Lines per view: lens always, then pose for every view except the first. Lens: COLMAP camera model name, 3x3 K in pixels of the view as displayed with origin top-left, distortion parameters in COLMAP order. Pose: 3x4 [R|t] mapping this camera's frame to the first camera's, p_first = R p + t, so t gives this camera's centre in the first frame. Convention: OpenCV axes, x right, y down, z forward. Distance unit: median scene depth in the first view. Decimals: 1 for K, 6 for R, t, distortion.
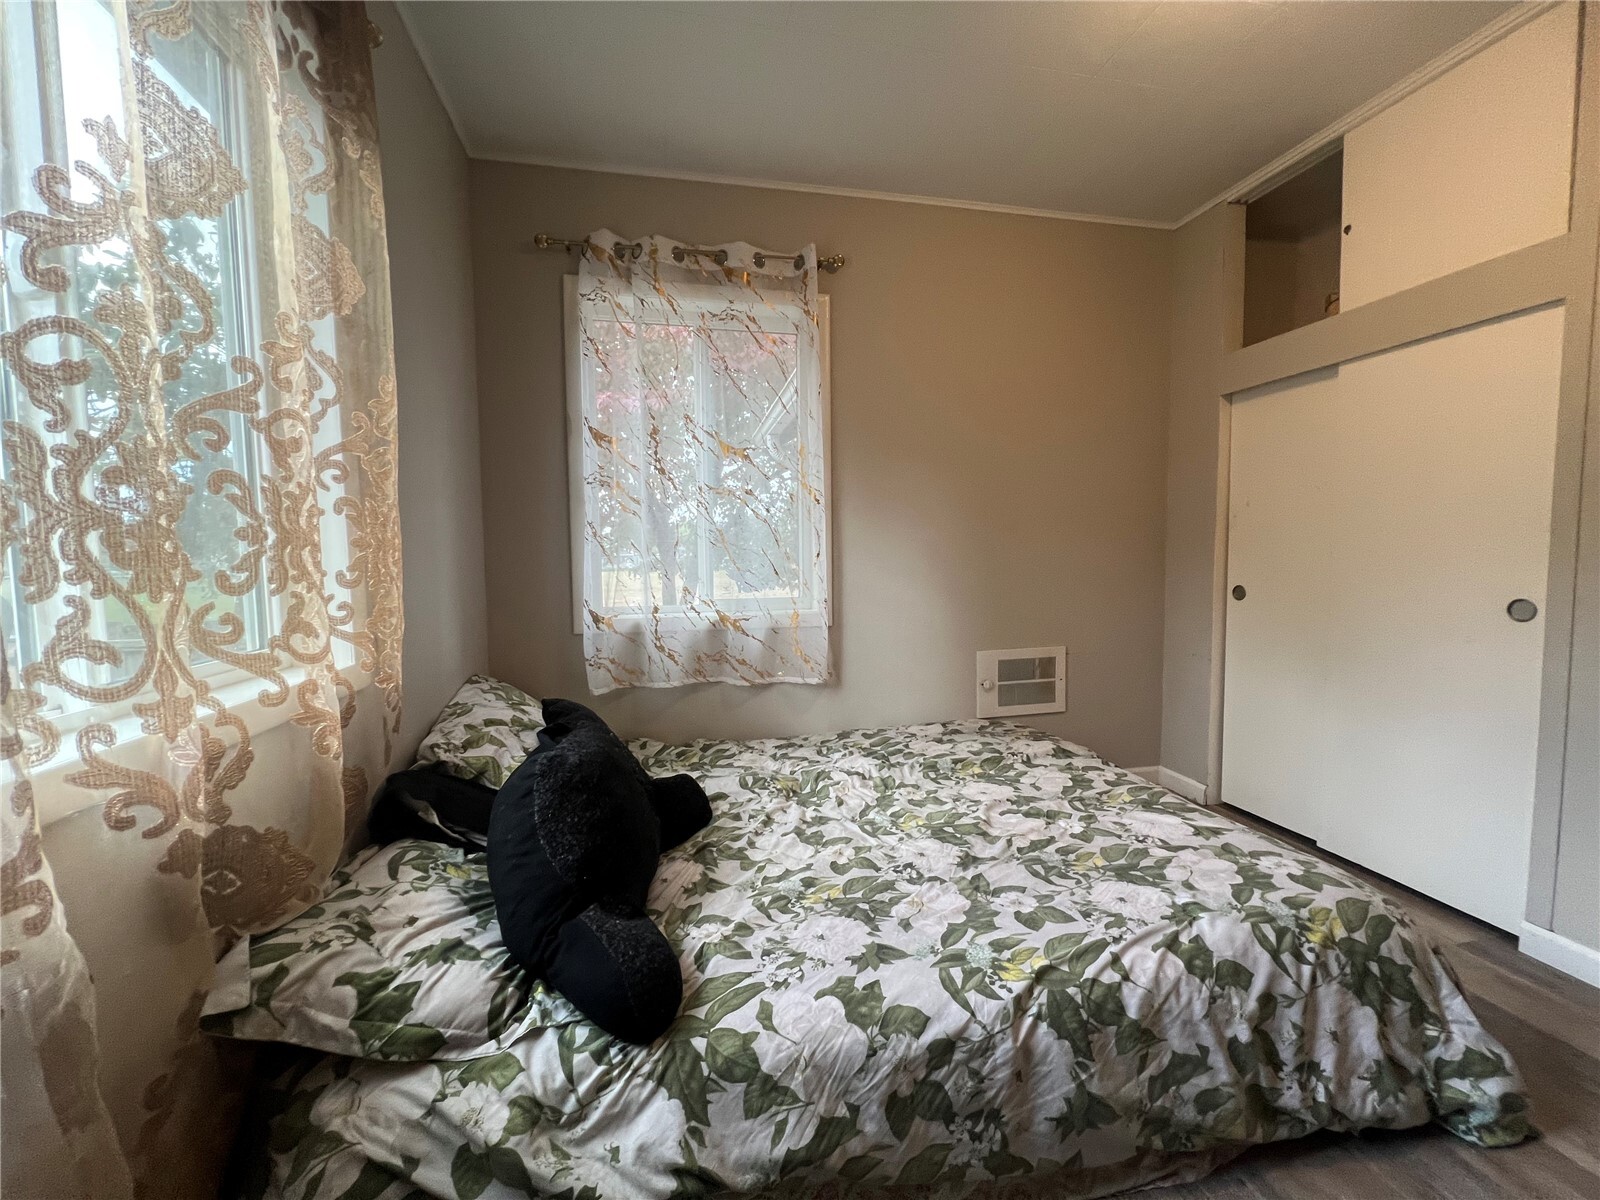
lens RADIAL K [[639.6, 0, 795.4], [0, 639.6, 595.7], [0, 0, 1]] dist [-0.002829, 0.000254]
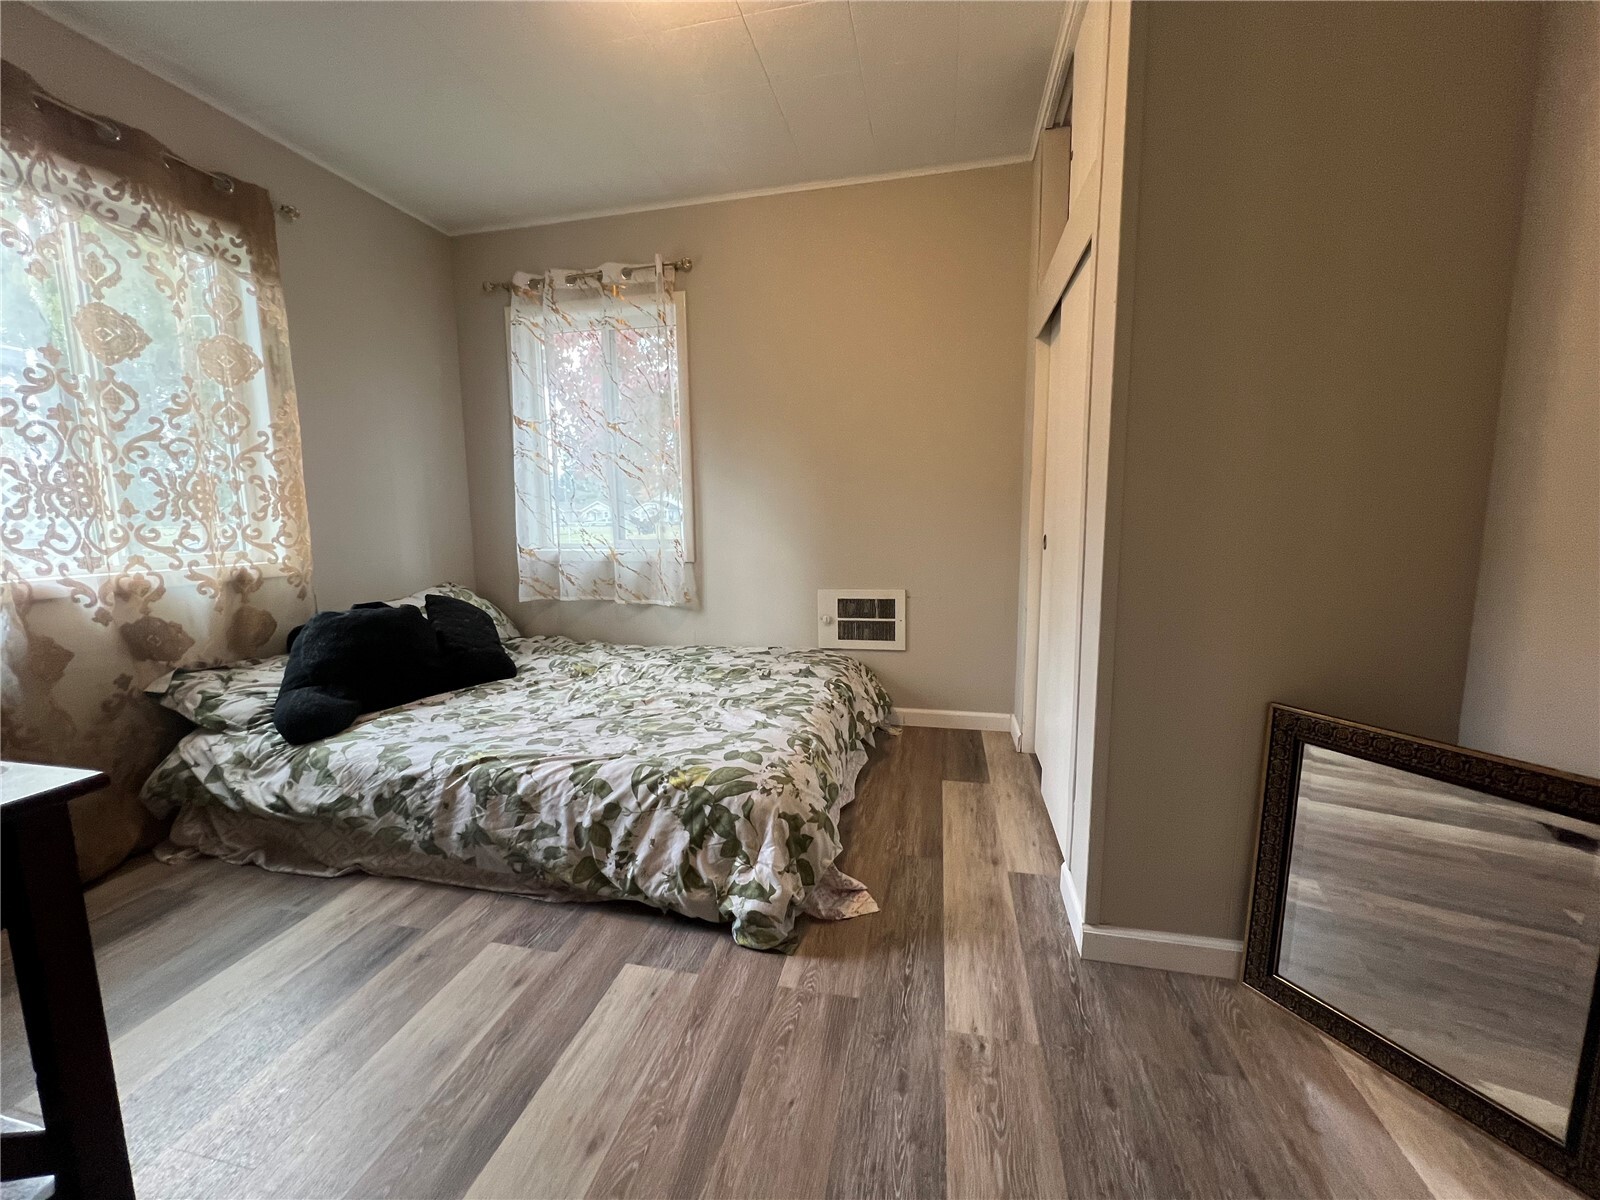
lens RADIAL K [[639.6, 0, 795.4], [0, 639.6, 595.7], [0, 0, 1]] dist [-0.002829, 0.000254]
pose [[0.909440, 0.054734, -0.412217, 1.616376], [-0.025231, 0.996736, 0.076681, 0.025008], [0.415069, -0.059336, 0.907853, -0.122161]]
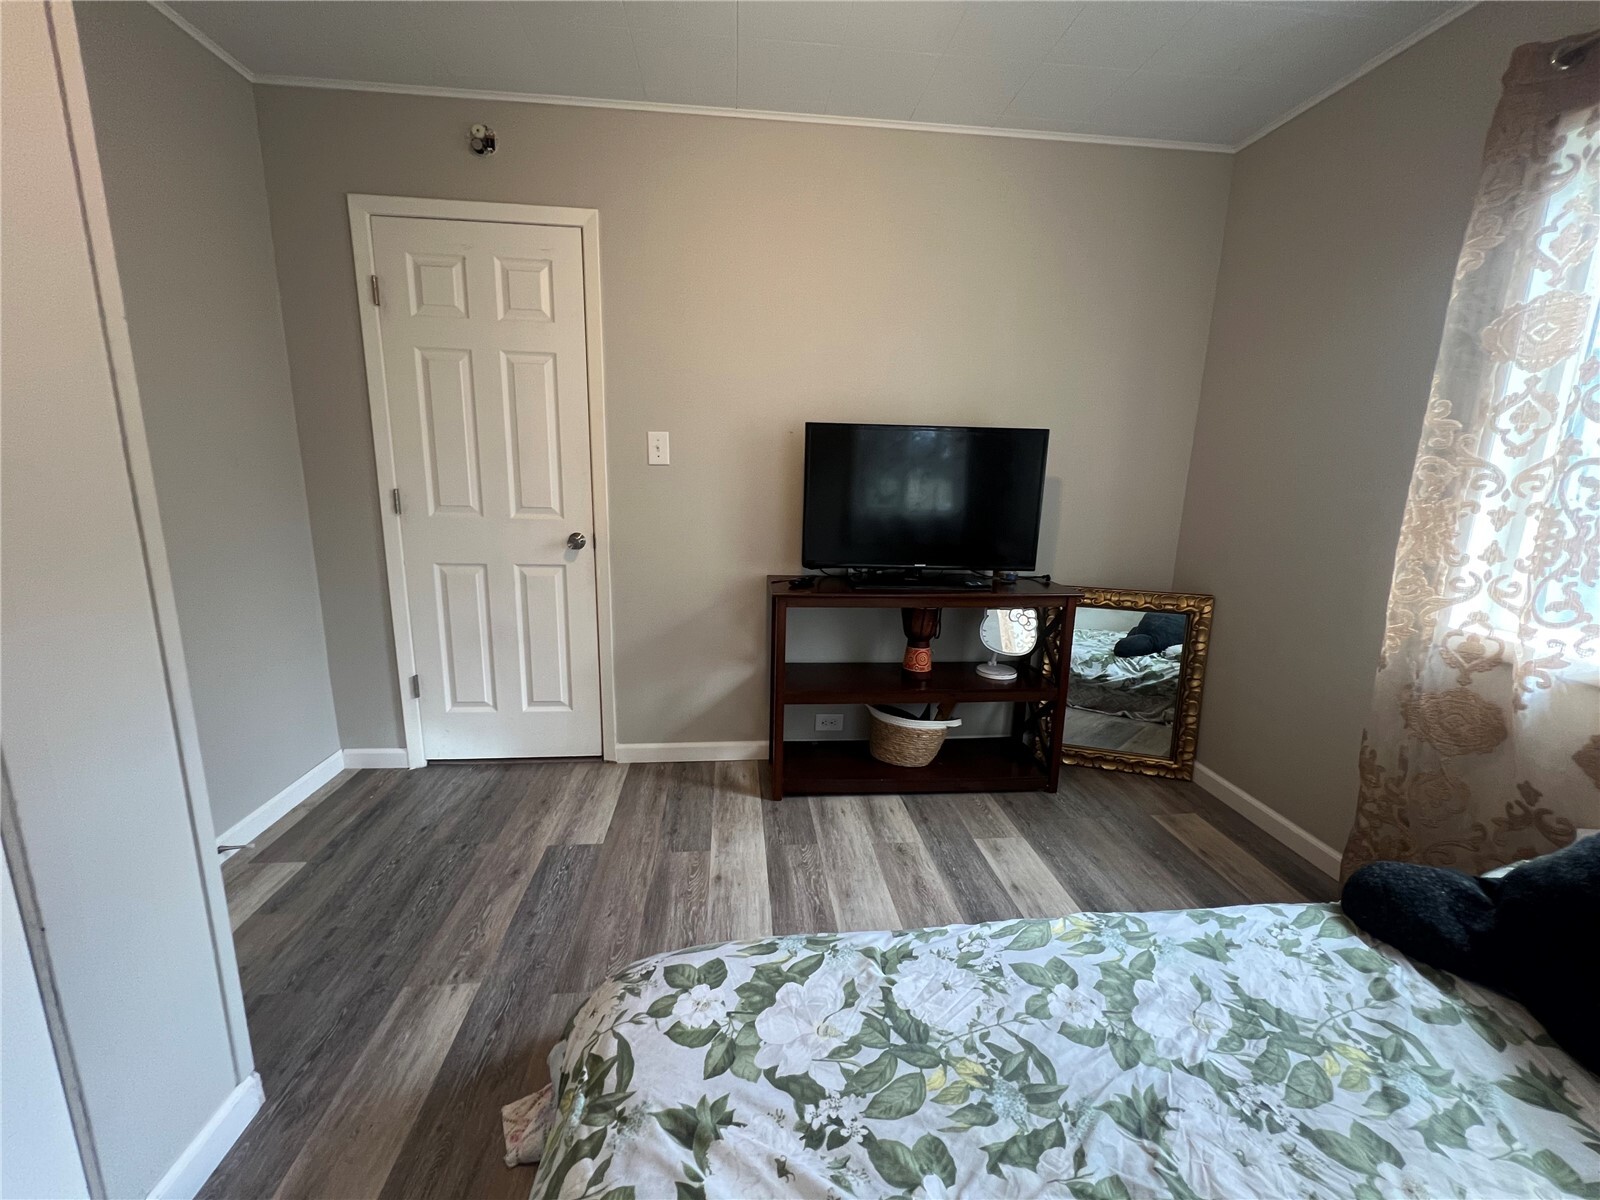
lens RADIAL K [[639.6, 0, 795.4], [0, 639.6, 595.7], [0, 0, 1]] dist [-0.002829, 0.000254]
pose [[-0.993811, -0.031981, 0.106383, 0.699405], [-0.003050, 0.965158, 0.261651, -0.275843], [-0.111044, 0.259707, -0.959282, 1.870993]]
